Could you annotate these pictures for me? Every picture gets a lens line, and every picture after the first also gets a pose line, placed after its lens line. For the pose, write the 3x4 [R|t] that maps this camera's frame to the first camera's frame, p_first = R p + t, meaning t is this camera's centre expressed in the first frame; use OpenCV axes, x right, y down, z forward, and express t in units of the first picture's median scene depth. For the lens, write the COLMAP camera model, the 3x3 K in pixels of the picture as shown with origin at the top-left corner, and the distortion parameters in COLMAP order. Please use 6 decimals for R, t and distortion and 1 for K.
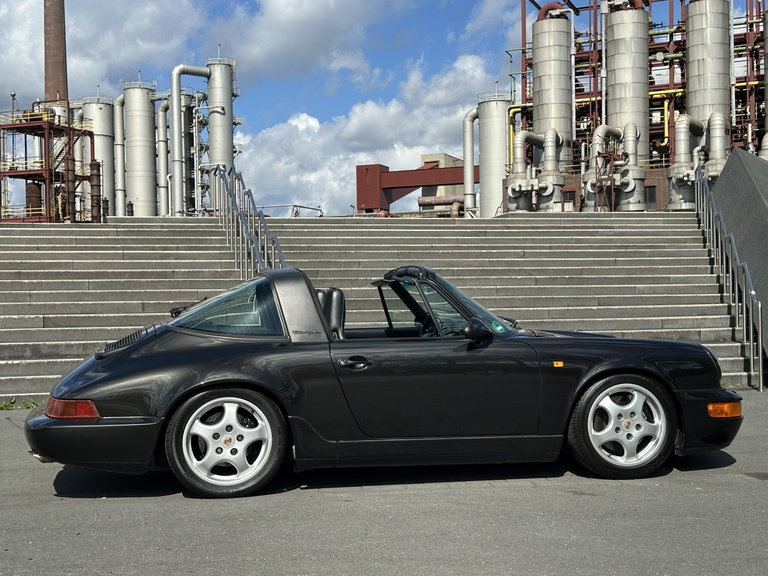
lens RADIAL K [[1100.2, 0, 384.0], [0, 1100.2, 288.0], [0, 0, 1]] dist [-0.003396, -0.009735]
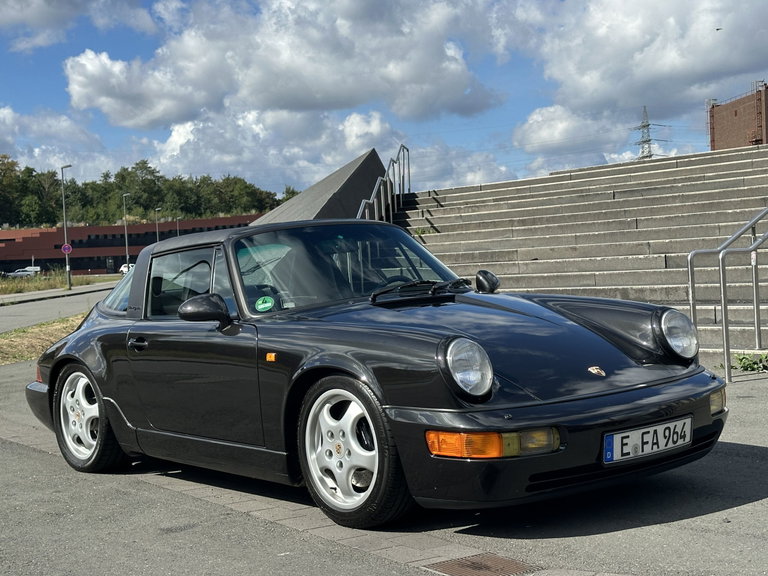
lens RADIAL K [[1220.1, 0, 384.0], [0, 1220.1, 288.0], [0, 0, 1]] dist [0.002563, 0.005021]
pose [[0.479791, 0.007574, -0.877350, 0.910539], [0.061917, 0.997177, 0.042468, -0.007992], [0.875195, -0.074699, 0.477968, 0.663558]]
